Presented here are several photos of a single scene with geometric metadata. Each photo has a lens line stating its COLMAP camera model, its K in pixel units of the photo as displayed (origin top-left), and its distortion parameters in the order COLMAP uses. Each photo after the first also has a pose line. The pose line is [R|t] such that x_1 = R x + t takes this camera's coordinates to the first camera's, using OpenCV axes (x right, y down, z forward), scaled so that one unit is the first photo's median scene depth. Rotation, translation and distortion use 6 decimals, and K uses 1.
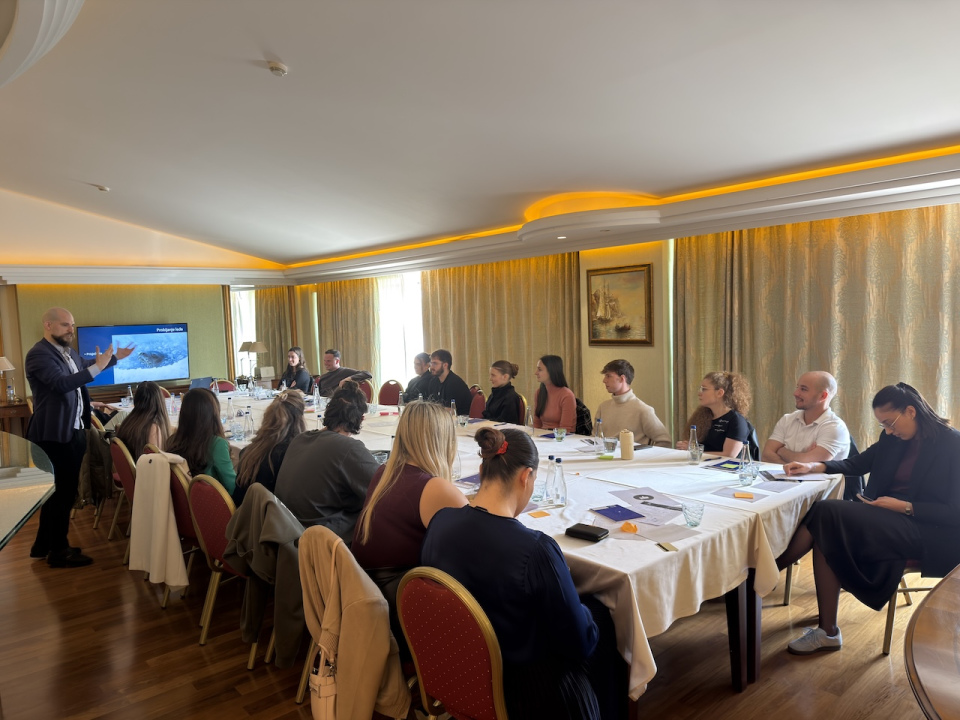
lens RADIAL K [[652.5, 0, 480.0], [0, 652.5, 360.0], [0, 0, 1]] dist [0.104005, -0.167244]
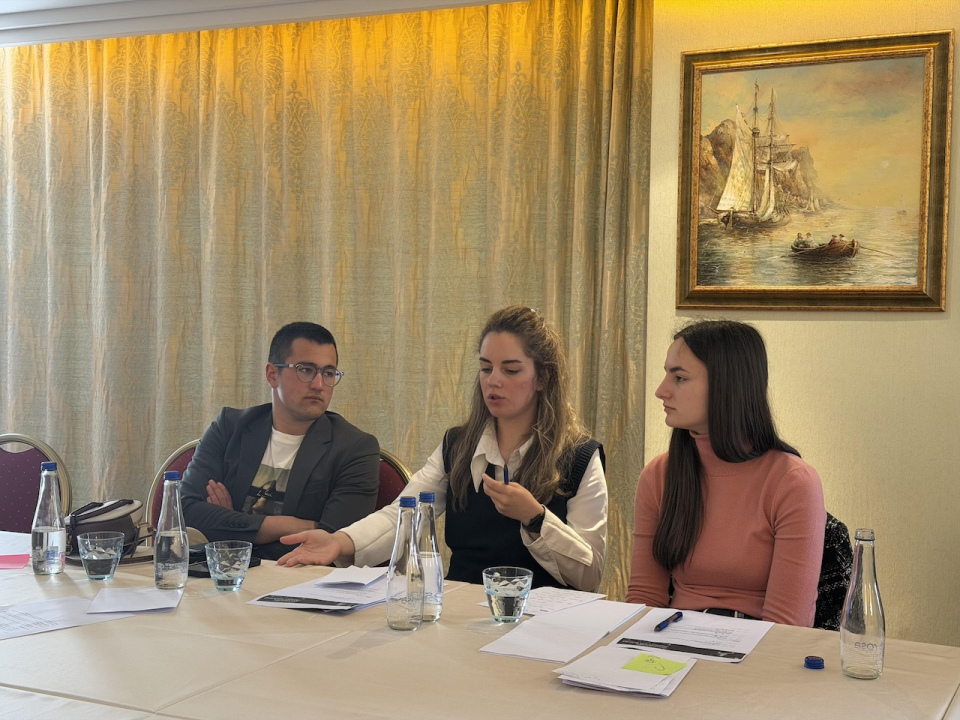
lens RADIAL K [[1318.8, 0, 480.0], [0, 1318.8, 360.0], [0, 0, 1]] dist [0.216580, -0.491190]
pose [[0.920819, 0.031112, 0.388747, -0.156483], [-0.018928, 0.999203, -0.035135, 0.025043], [-0.389531, 0.024995, 0.920674, 0.488643]]
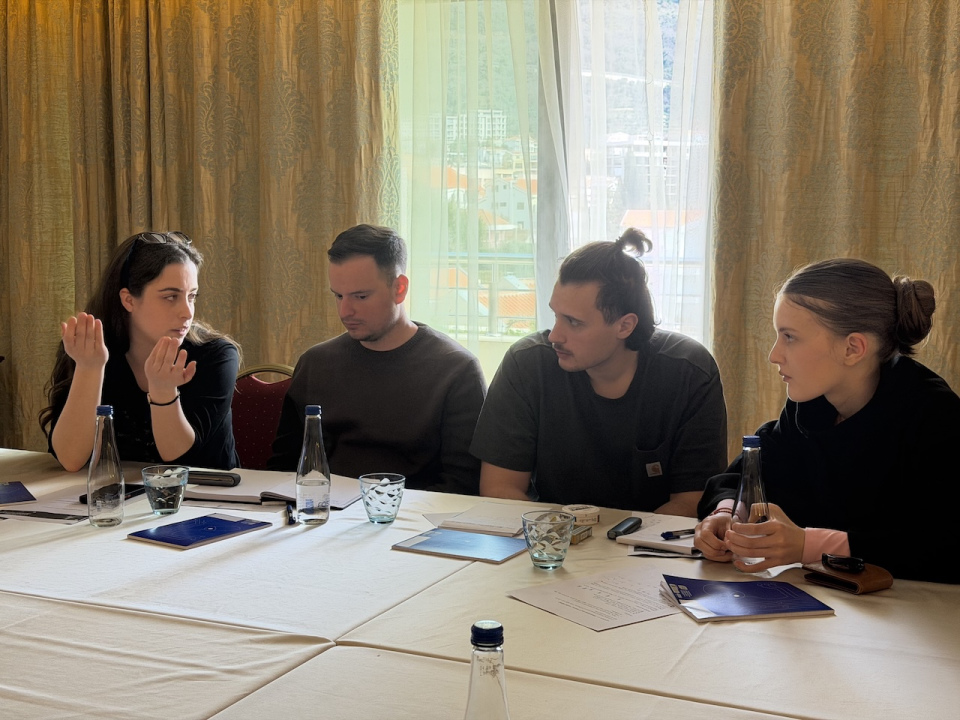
lens RADIAL K [[1318.8, 0, 480.0], [0, 1318.8, 360.0], [0, 0, 1]] dist [0.216580, -0.491190]
pose [[0.912147, -0.003570, 0.409848, -0.488808], [-0.011756, 0.999323, 0.034867, 0.008562], [-0.409695, -0.036621, 0.911487, 0.845605]]
